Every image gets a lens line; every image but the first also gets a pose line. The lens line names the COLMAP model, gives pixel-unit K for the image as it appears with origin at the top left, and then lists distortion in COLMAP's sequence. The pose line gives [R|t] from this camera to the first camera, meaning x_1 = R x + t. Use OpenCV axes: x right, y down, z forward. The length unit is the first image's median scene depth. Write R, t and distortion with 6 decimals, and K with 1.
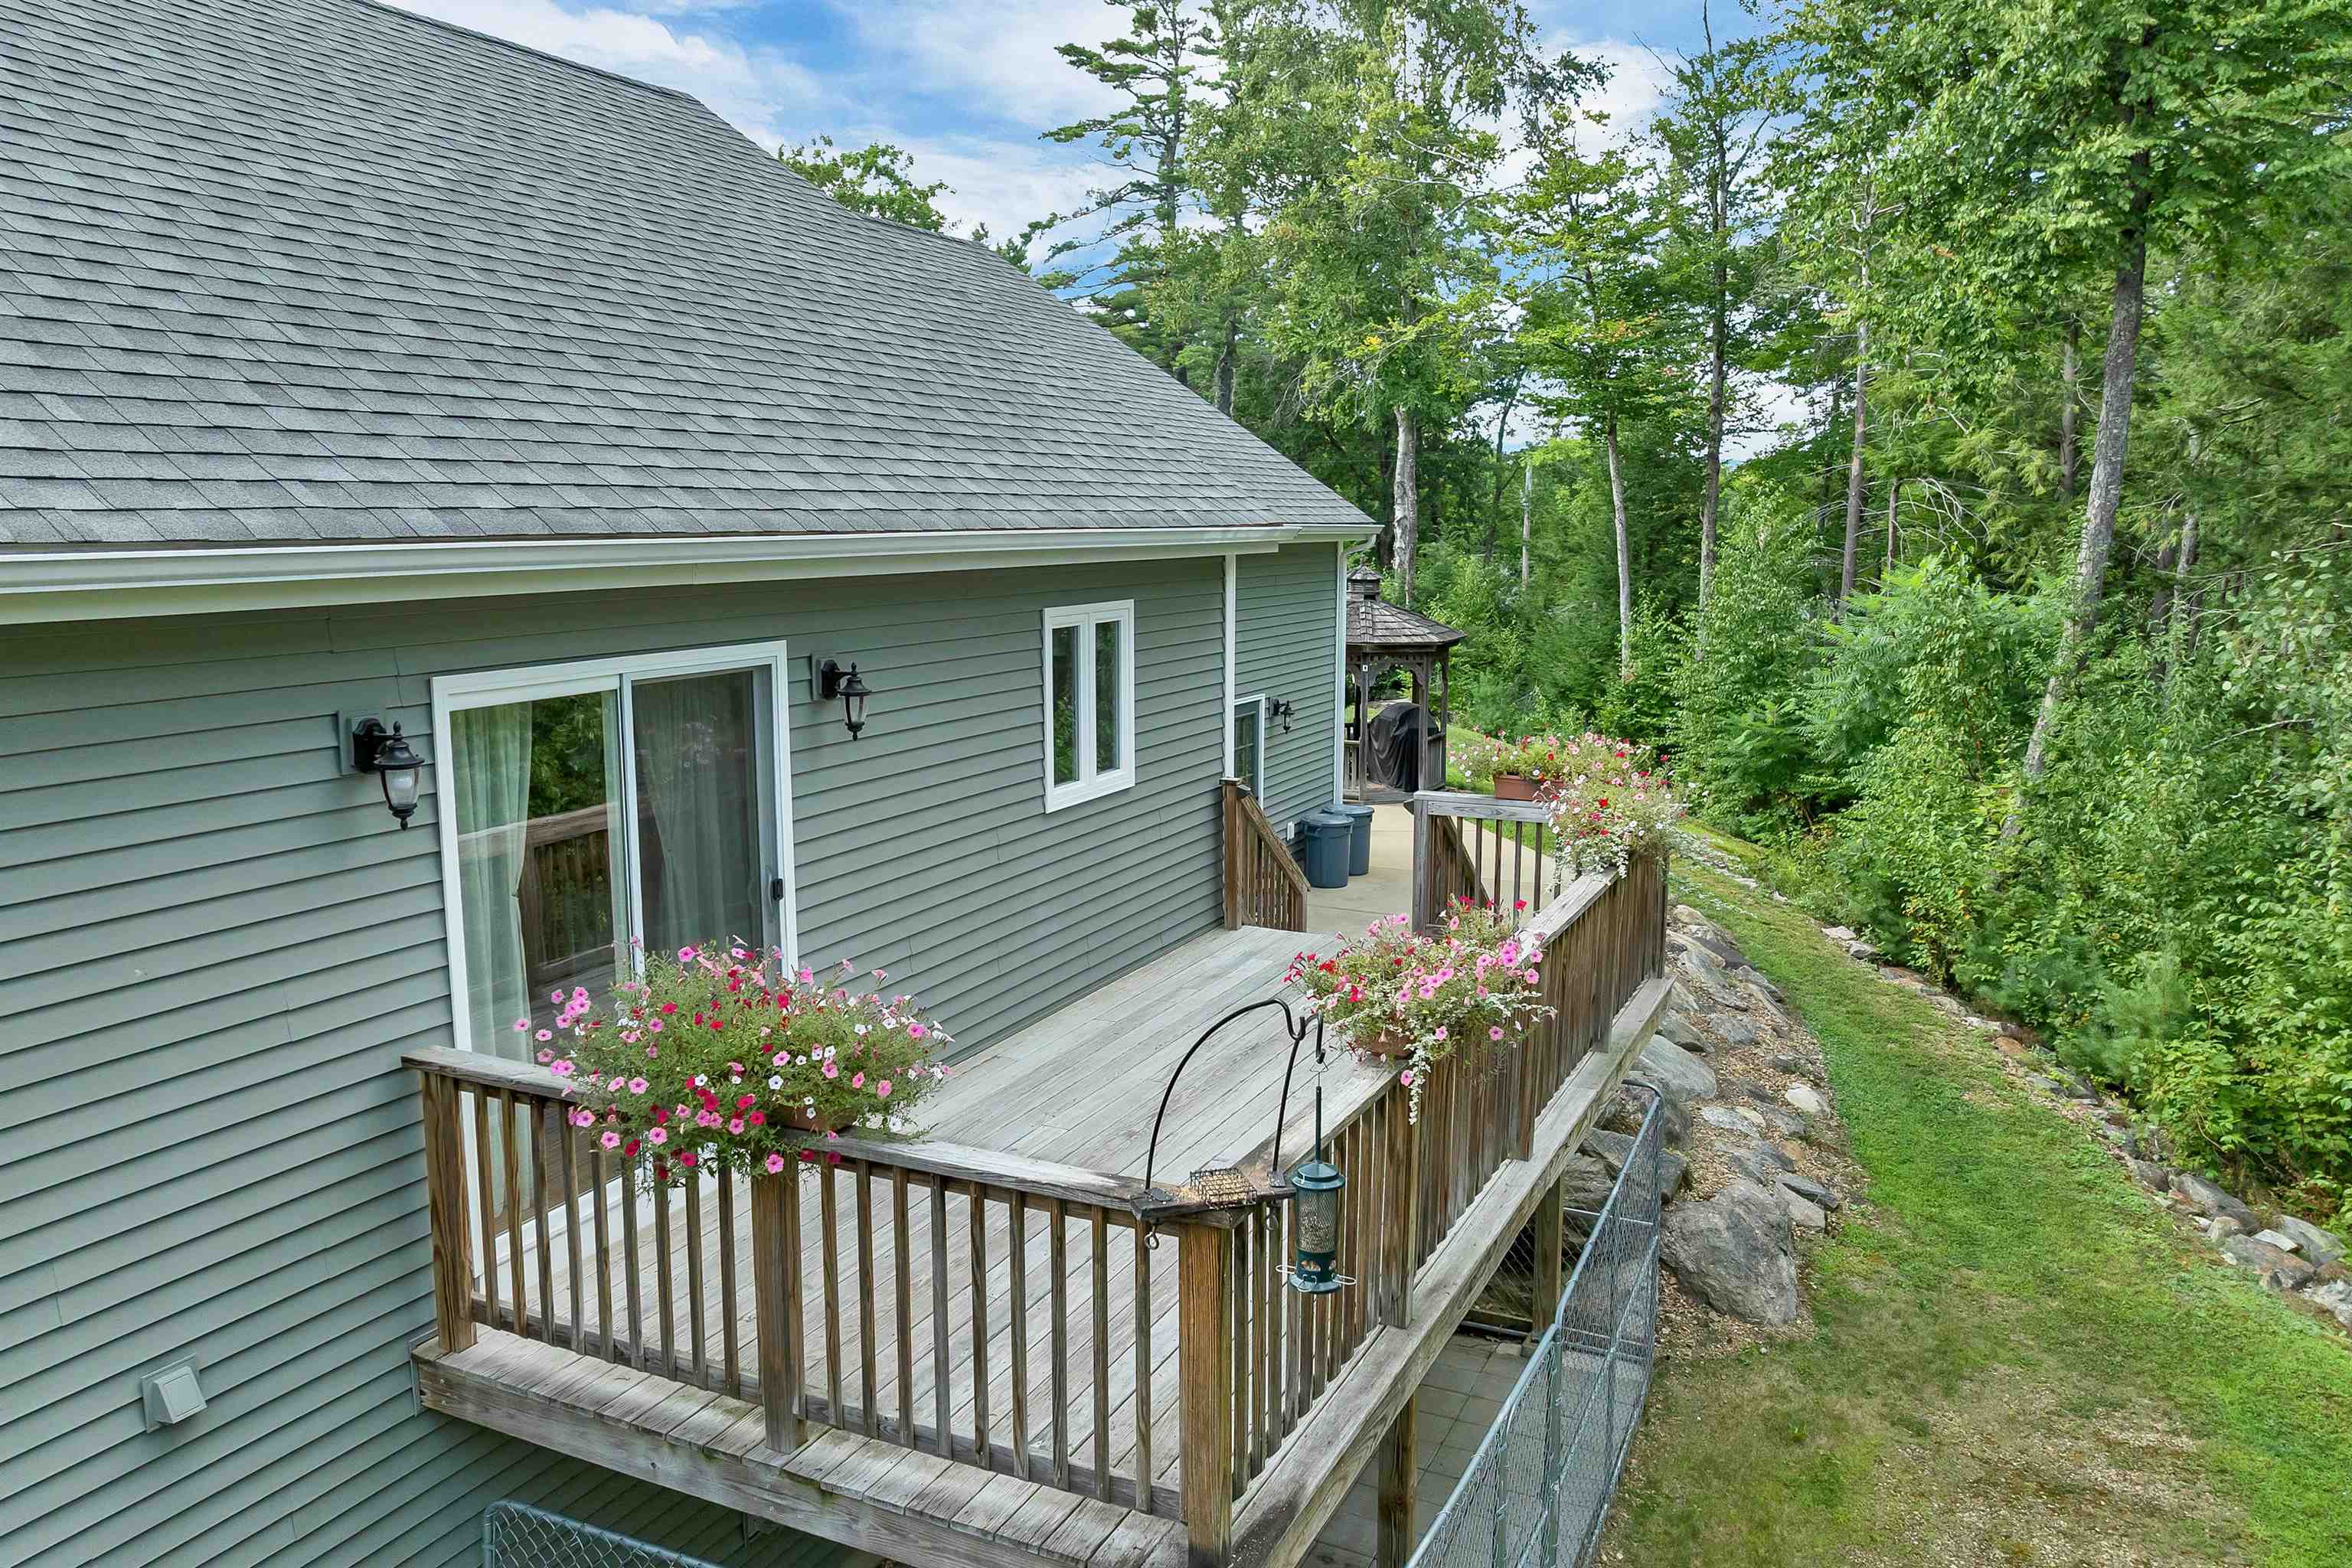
lens RADIAL K [[1724.6, 0, 1087.0], [0, 1724.6, 758.0], [0, 0, 1]] dist [-0.036611, 0.003845]
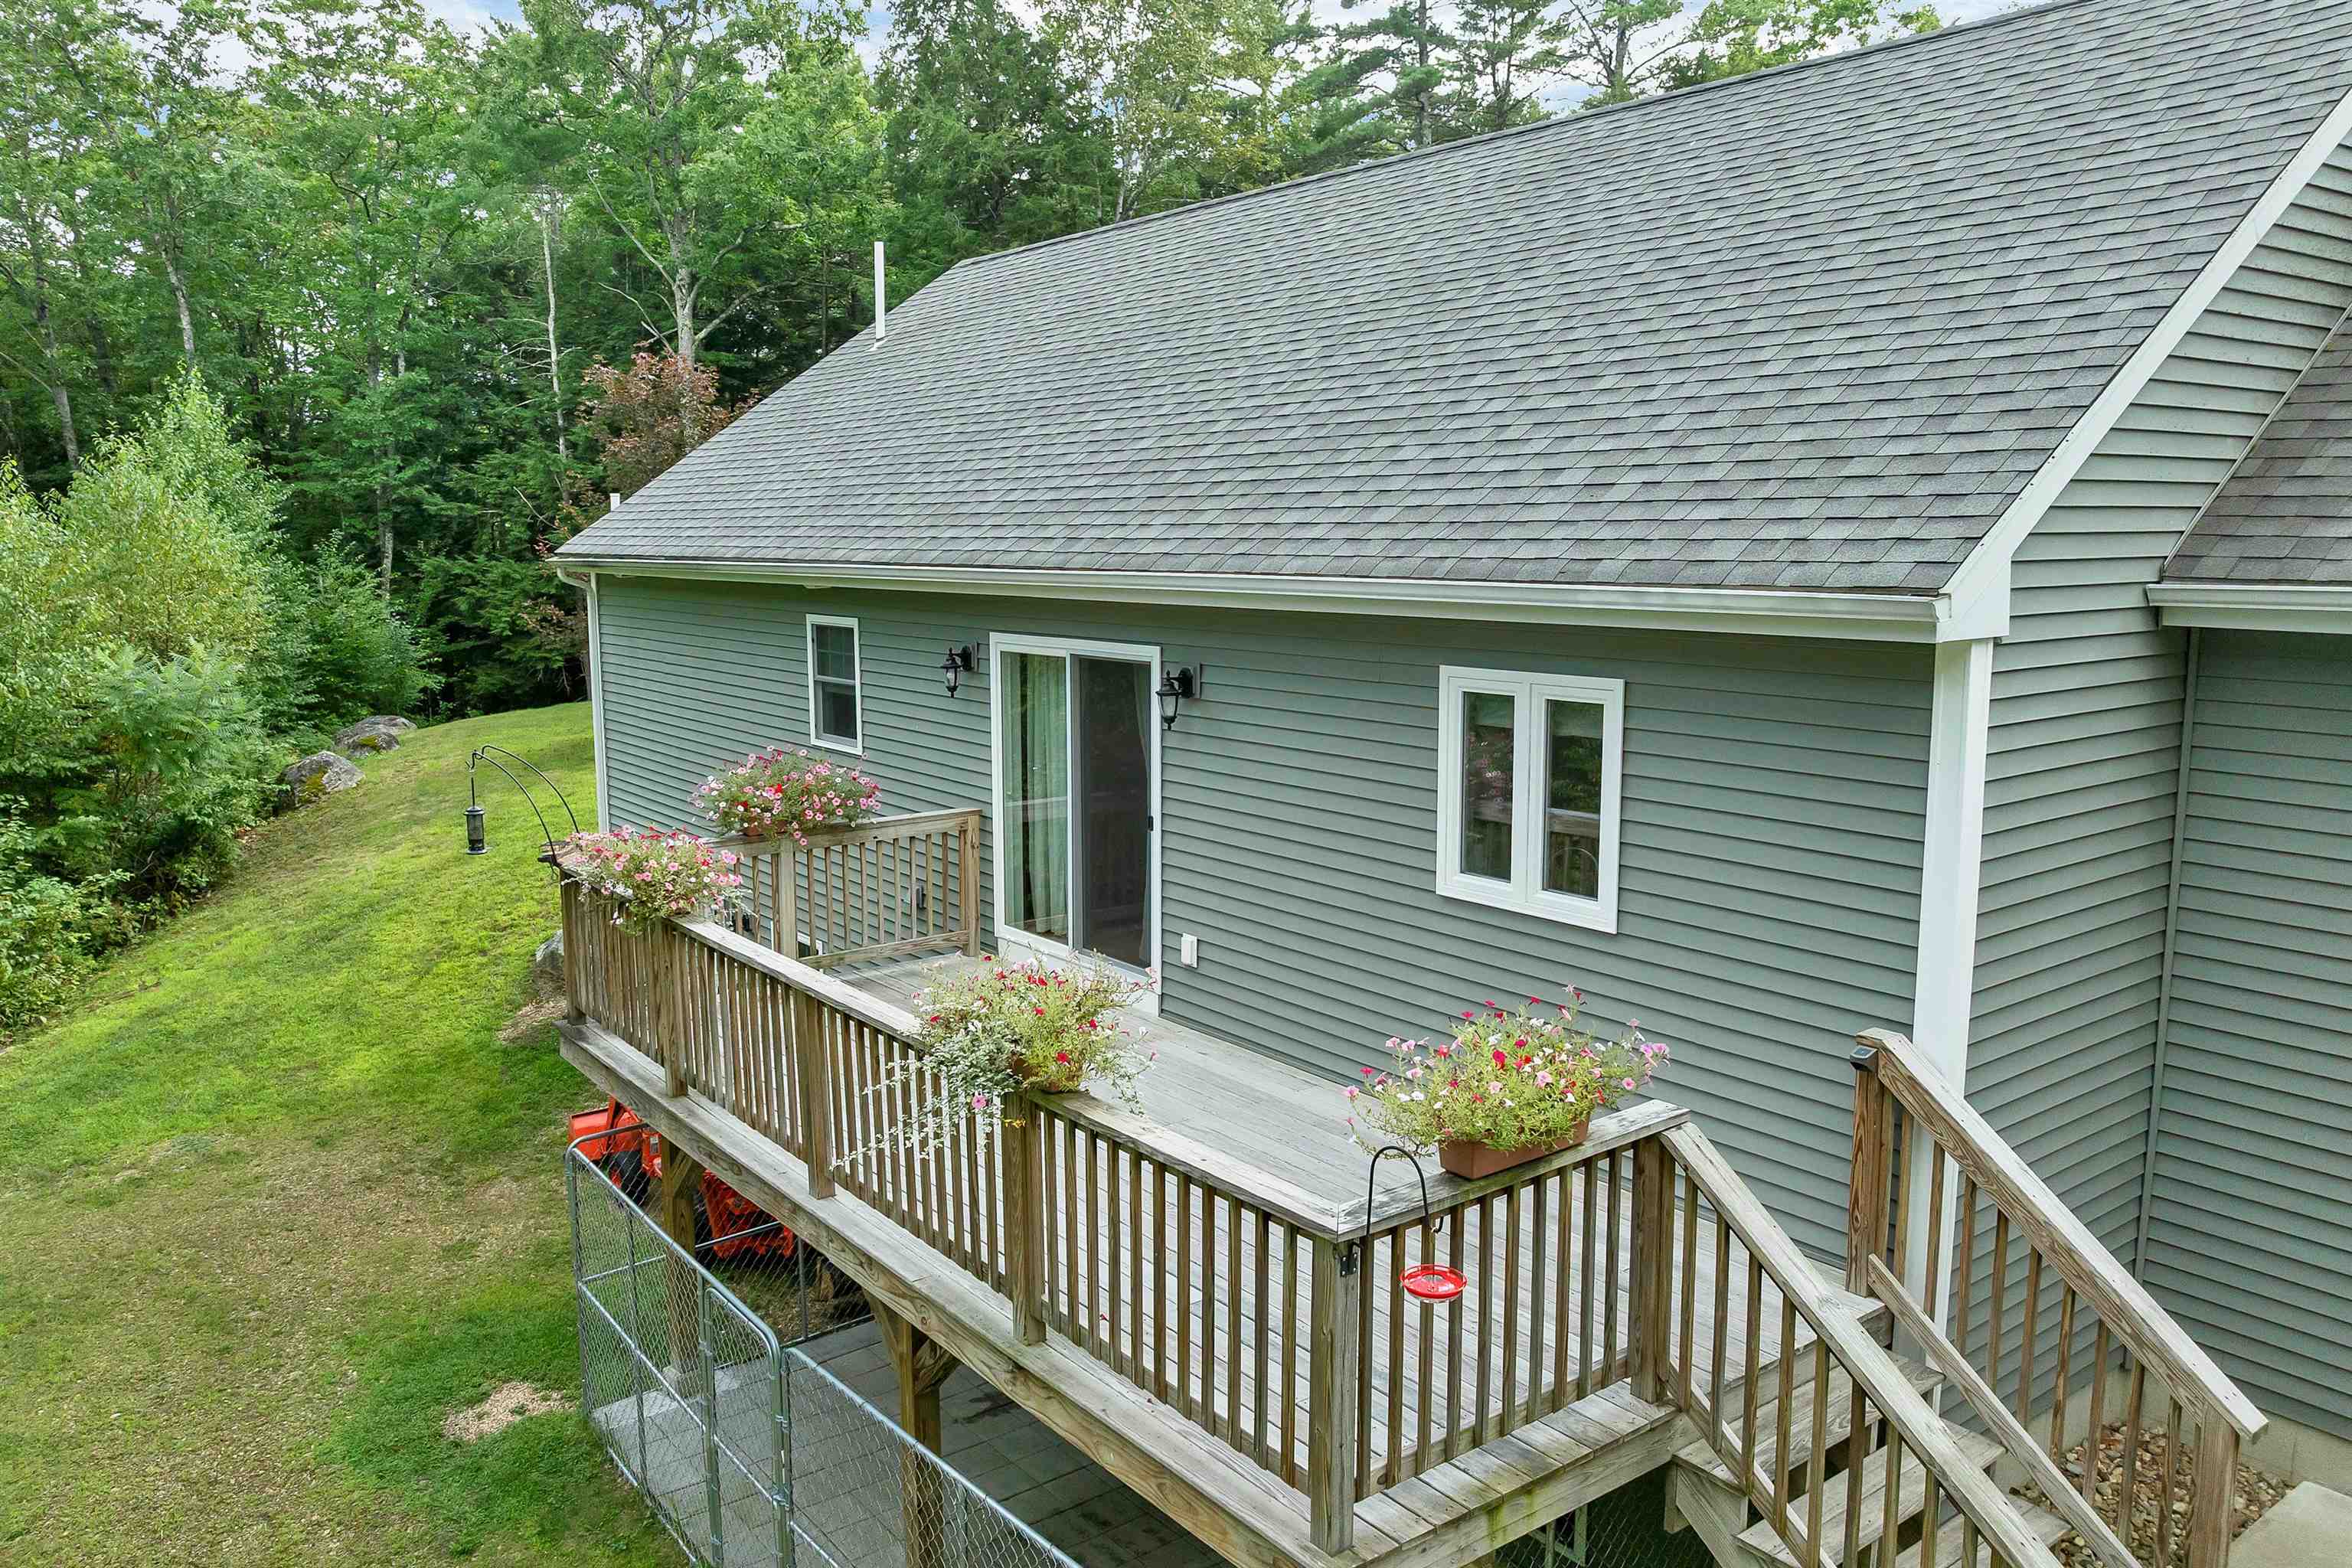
lens RADIAL K [[1724.6, 0, 1120.6], [0, 1724.6, 775.5], [0, 0, 1]] dist [-0.036611, 0.003845]
pose [[-0.445911, 0.131303, -0.885394, 0.843612], [-0.116485, 0.972257, 0.202850, -0.192172], [0.887465, 0.193588, -0.418245, 1.231760]]
